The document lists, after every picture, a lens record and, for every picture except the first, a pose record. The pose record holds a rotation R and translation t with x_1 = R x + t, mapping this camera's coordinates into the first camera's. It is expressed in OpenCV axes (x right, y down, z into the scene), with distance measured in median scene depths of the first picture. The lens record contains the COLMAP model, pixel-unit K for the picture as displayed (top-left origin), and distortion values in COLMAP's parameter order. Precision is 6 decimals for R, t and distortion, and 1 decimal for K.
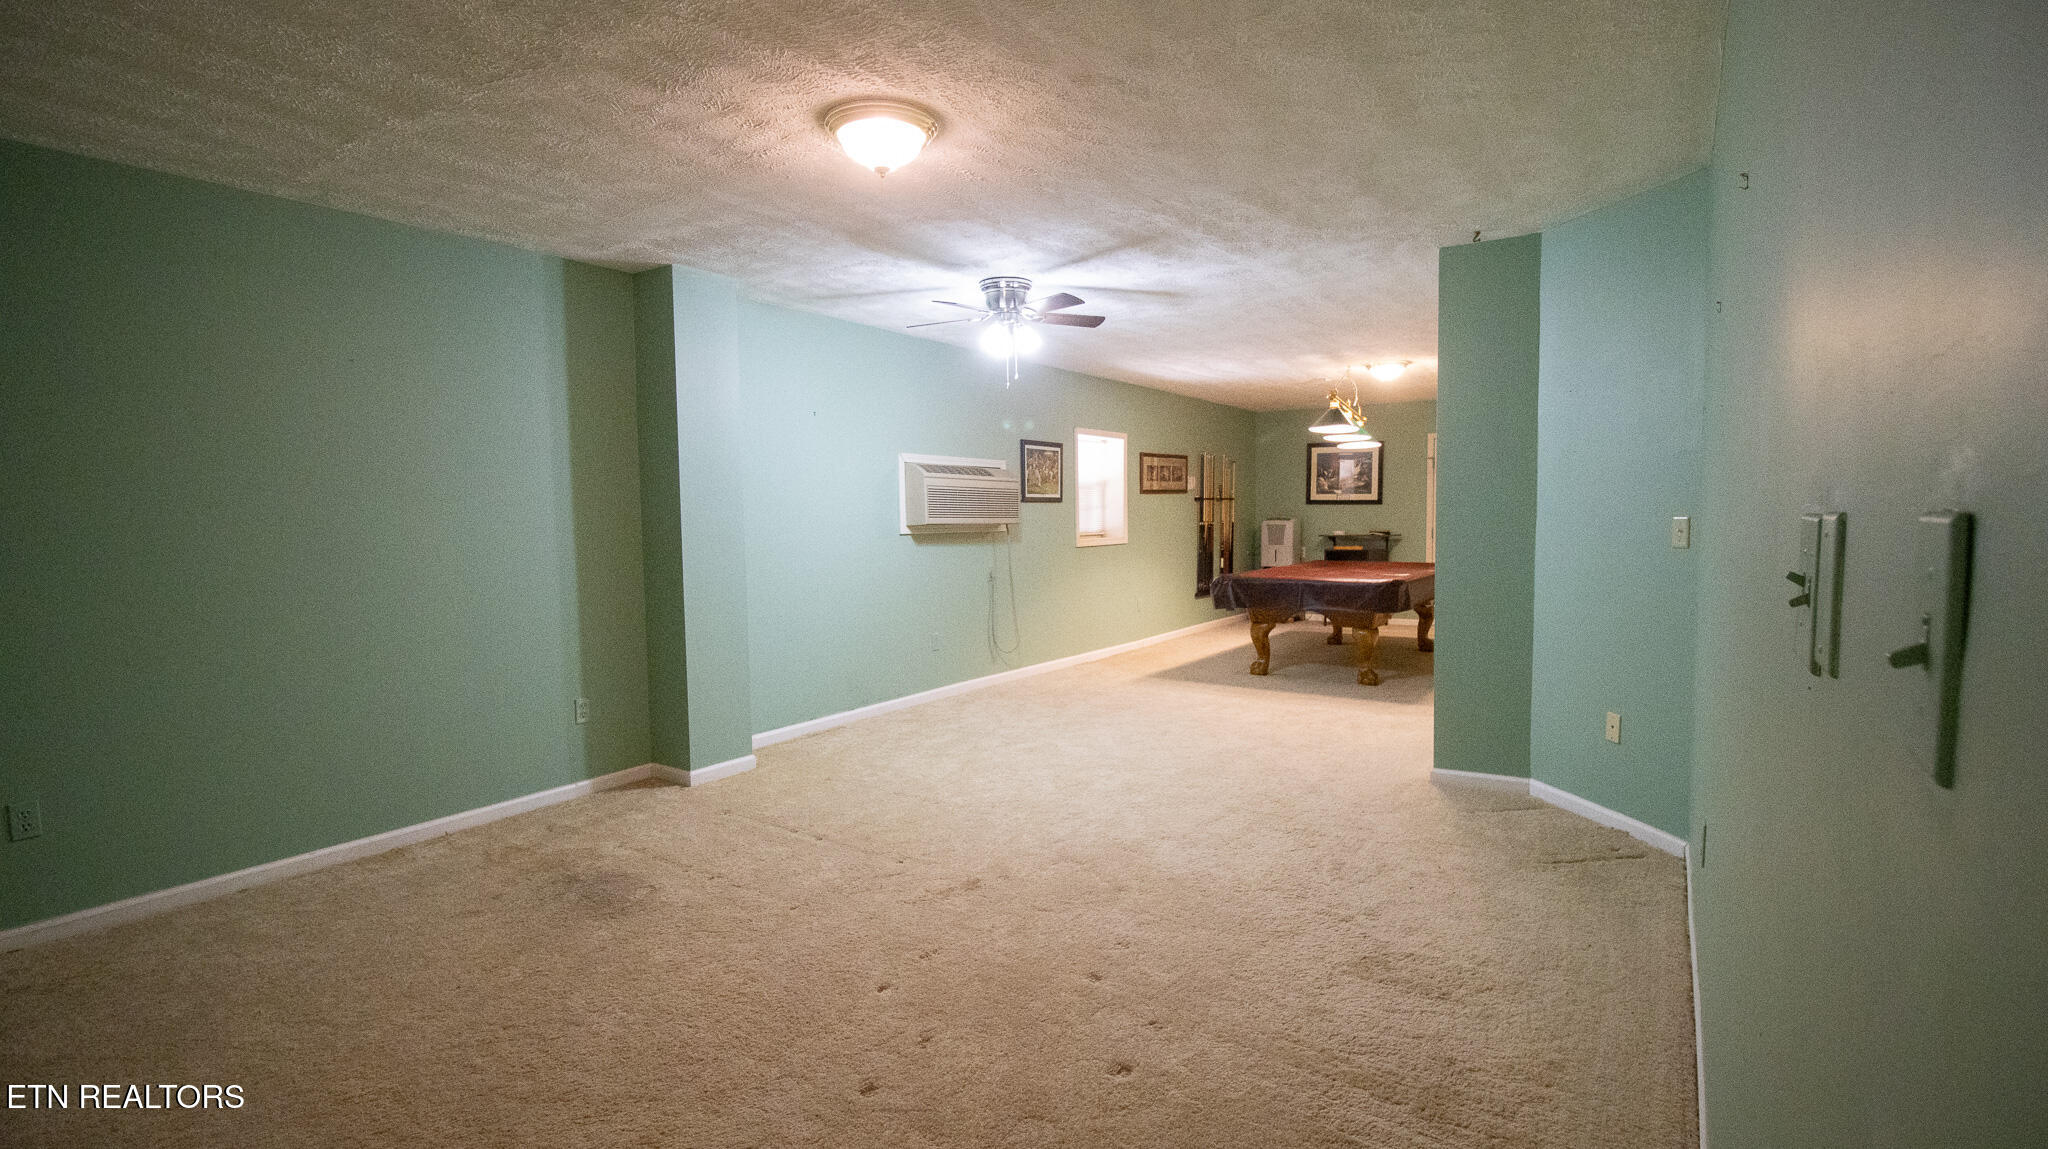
lens RADIAL K [[981.3, 0, 1033.8], [0, 981.3, 581.8], [0, 0, 1]] dist [-0.001194, -0.009935]
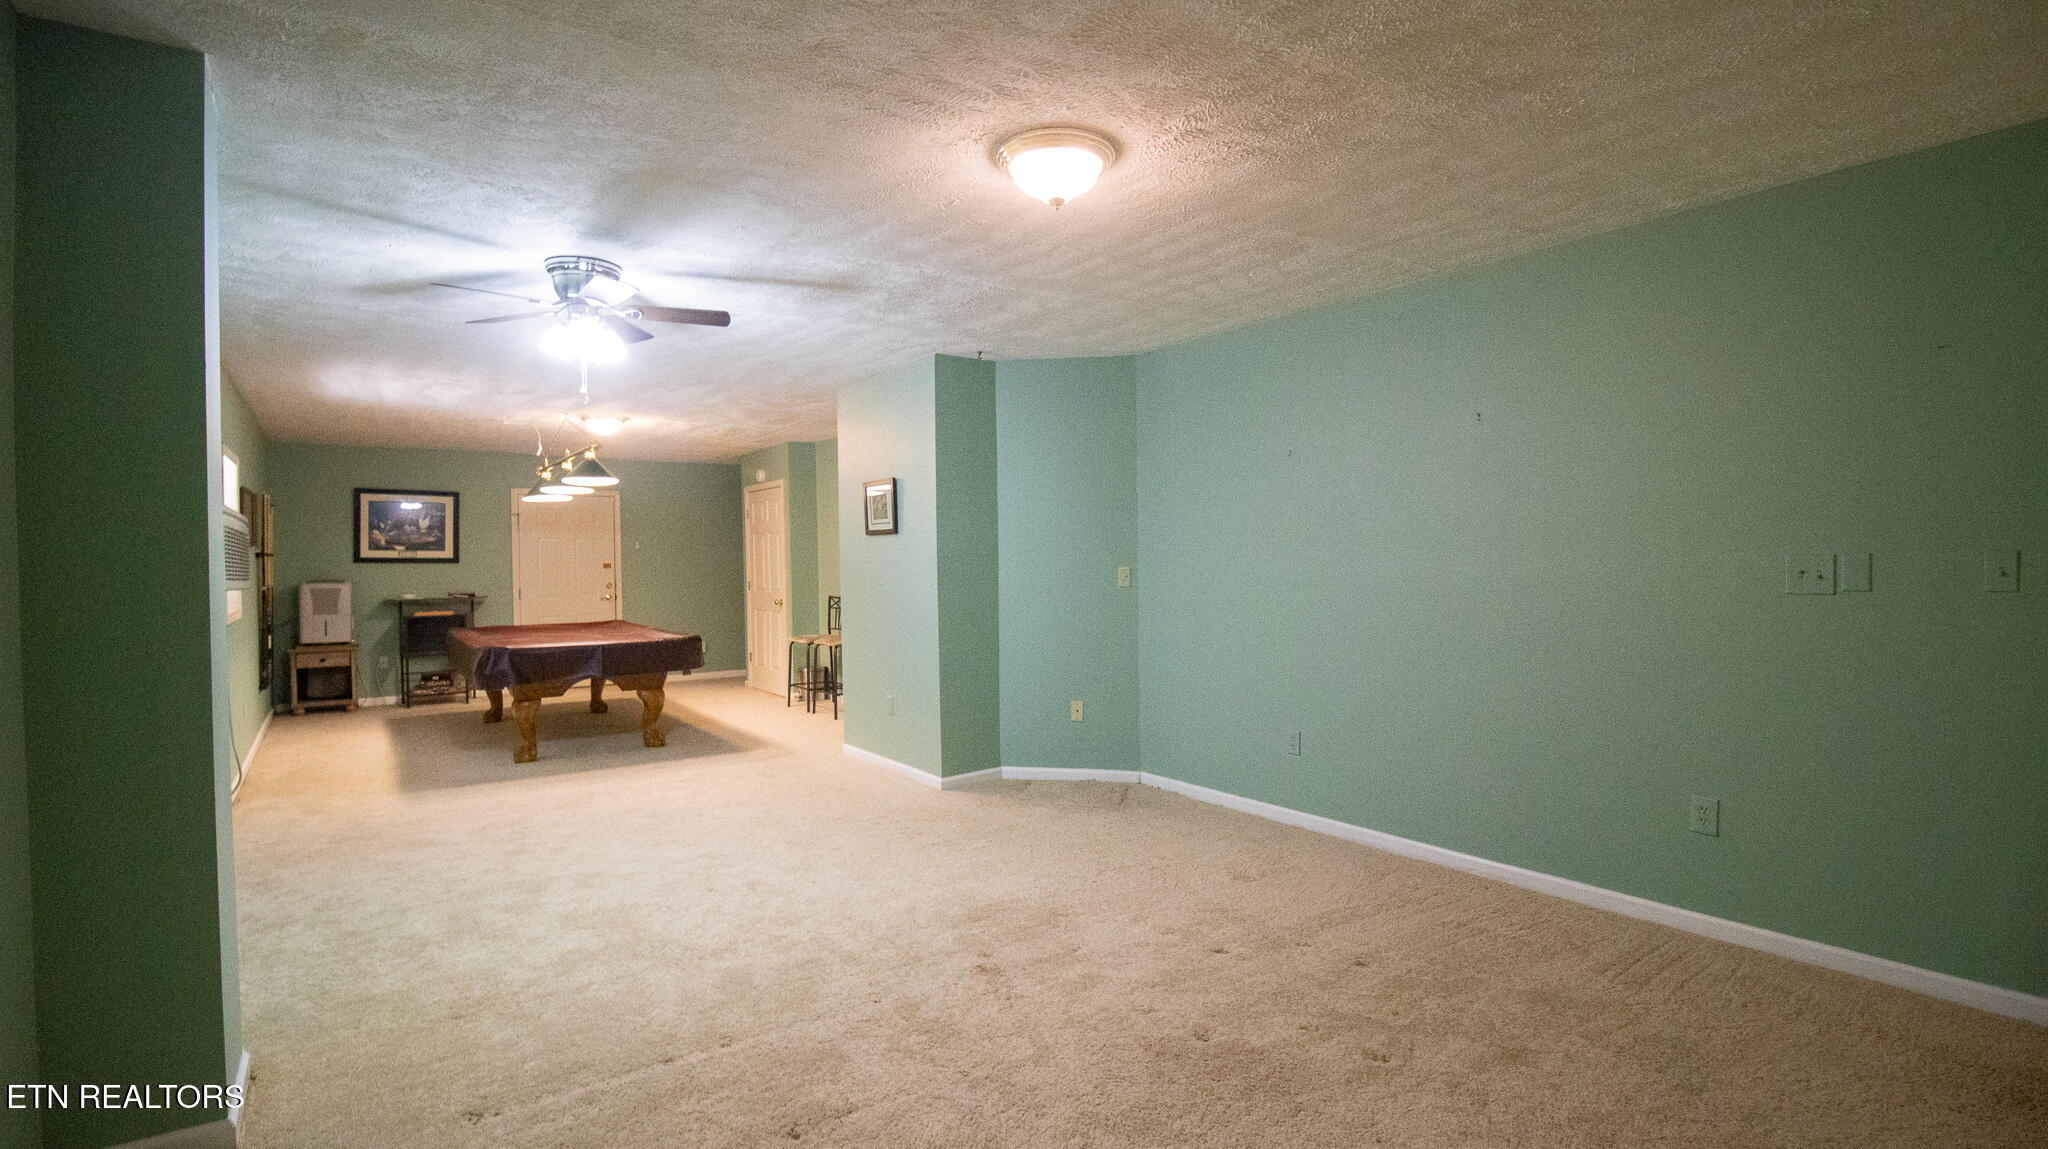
lens RADIAL K [[981.3, 0, 1033.8], [0, 981.3, 581.8], [0, 0, 1]] dist [-0.001194, -0.009935]
pose [[0.326154, -0.017916, 0.945147, -0.319773], [0.076846, 0.997014, -0.007619, -0.015094], [-0.942188, 0.075116, 0.326557, 0.223632]]
